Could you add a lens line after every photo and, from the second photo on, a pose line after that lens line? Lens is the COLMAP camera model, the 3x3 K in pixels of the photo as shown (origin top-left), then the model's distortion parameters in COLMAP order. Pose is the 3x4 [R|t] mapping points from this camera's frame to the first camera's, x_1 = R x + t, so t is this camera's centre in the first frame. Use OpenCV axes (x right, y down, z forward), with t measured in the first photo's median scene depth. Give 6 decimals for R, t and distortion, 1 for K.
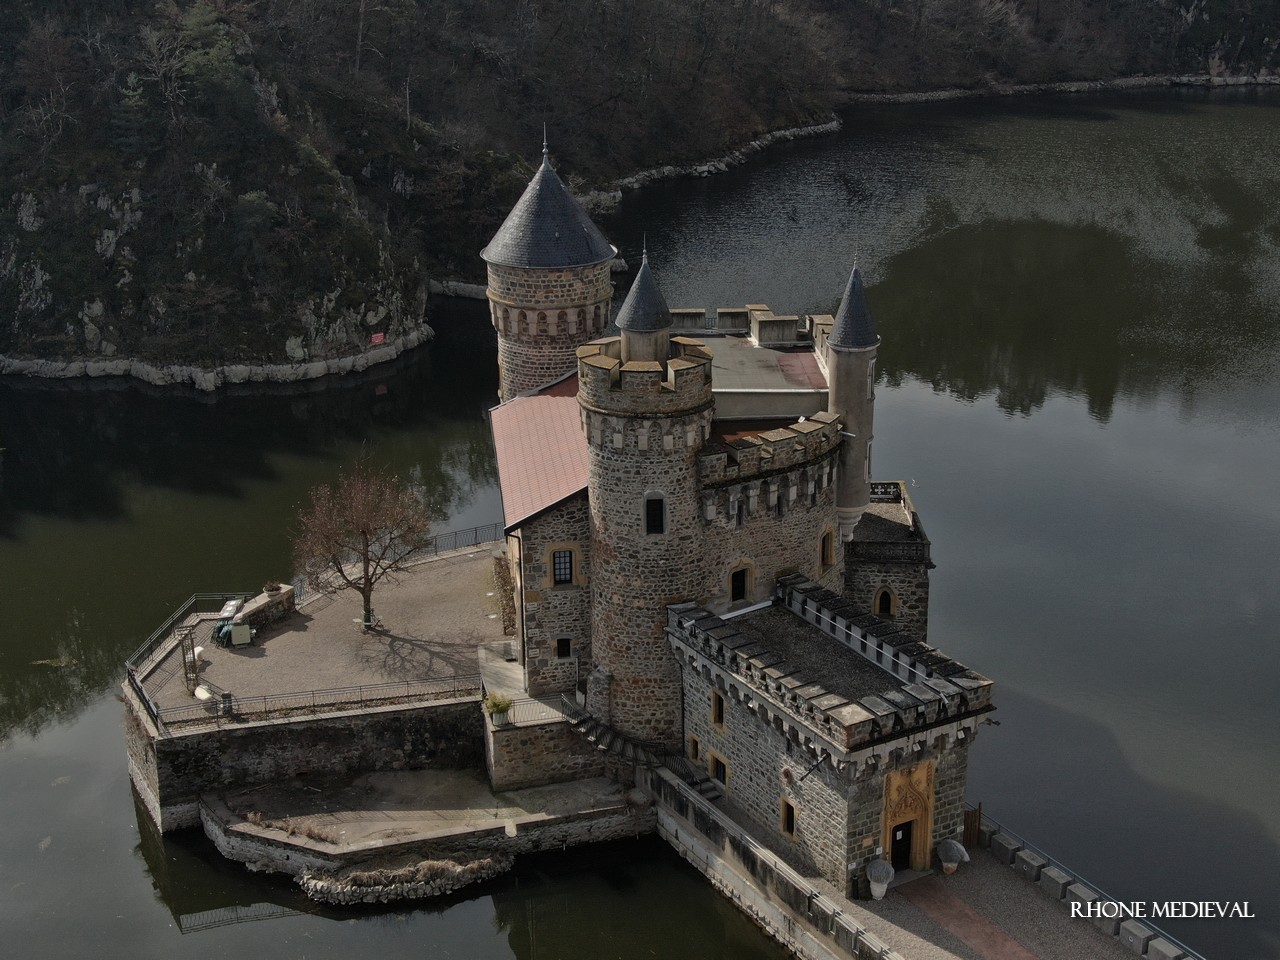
lens RADIAL K [[1786.5, 0, 640.0], [0, 1786.5, 480.0], [0, 0, 1]] dist [0.300339, -1.884205]
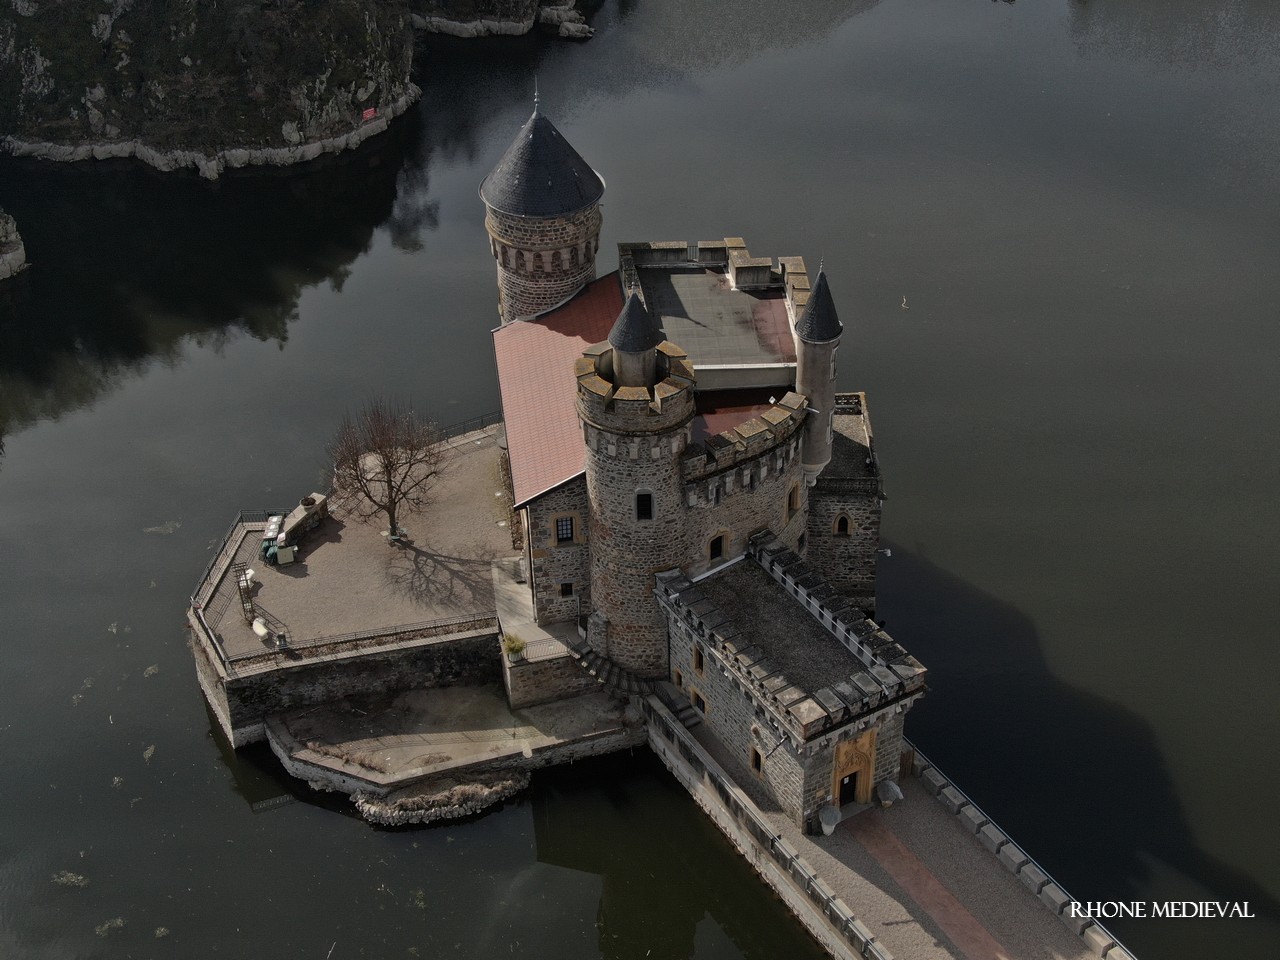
lens RADIAL K [[1781.1, 0, 640.0], [0, 1781.1, 480.0], [0, 0, 1]] dist [0.265498, -1.502234]
pose [[0.999877, -0.012122, 0.009903, -0.005497], [0.008938, 0.961520, 0.274590, -0.300034], [-0.012851, -0.274468, 0.961510, -0.102496]]
